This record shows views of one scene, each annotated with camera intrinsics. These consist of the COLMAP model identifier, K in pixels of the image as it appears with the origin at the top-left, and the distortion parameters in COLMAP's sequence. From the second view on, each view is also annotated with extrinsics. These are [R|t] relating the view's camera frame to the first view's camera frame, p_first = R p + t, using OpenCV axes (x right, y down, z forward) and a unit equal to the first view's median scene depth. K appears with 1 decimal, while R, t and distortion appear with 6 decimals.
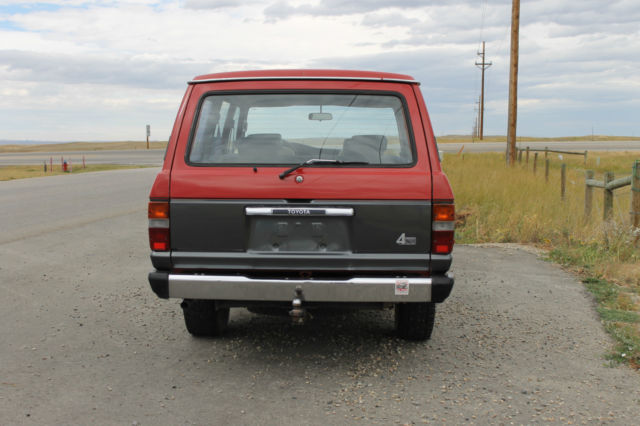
lens RADIAL K [[826.8, 0, 320.0], [0, 826.8, 213.0], [0, 0, 1]] dist [-0.065941, 0.041469]
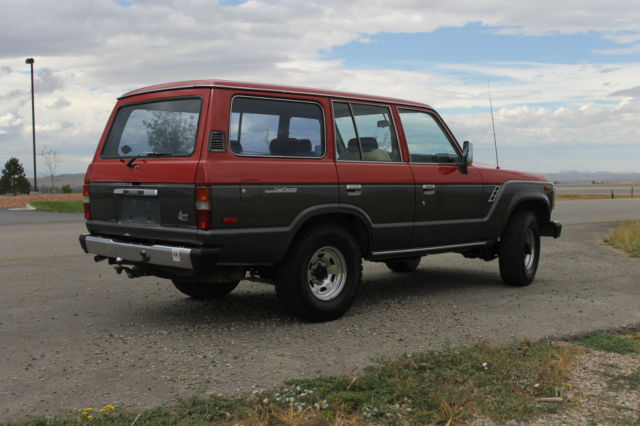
lens RADIAL K [[826.8, 0, 320.0], [0, 826.8, 213.0], [0, 0, 1]] dist [-0.065941, 0.041469]
pose [[0.725525, 0.031325, -0.687483, 1.065677], [-0.054945, 0.998411, -0.012494, 0.031304], [0.685999, 0.046839, 0.726093, 0.255891]]
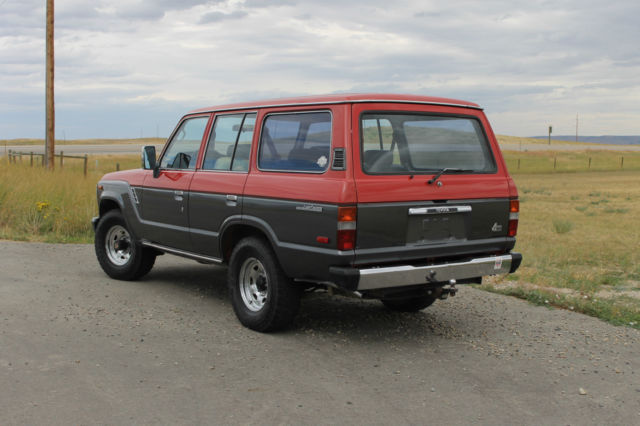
lens RADIAL K [[826.8, 0, 320.0], [0, 826.8, 213.0], [0, 0, 1]] dist [-0.065941, 0.041469]
pose [[0.770045, -0.044665, 0.636424, -0.948453], [0.046867, 0.998811, 0.013390, -0.021990], [-0.636266, 0.019516, 0.771223, 0.151914]]
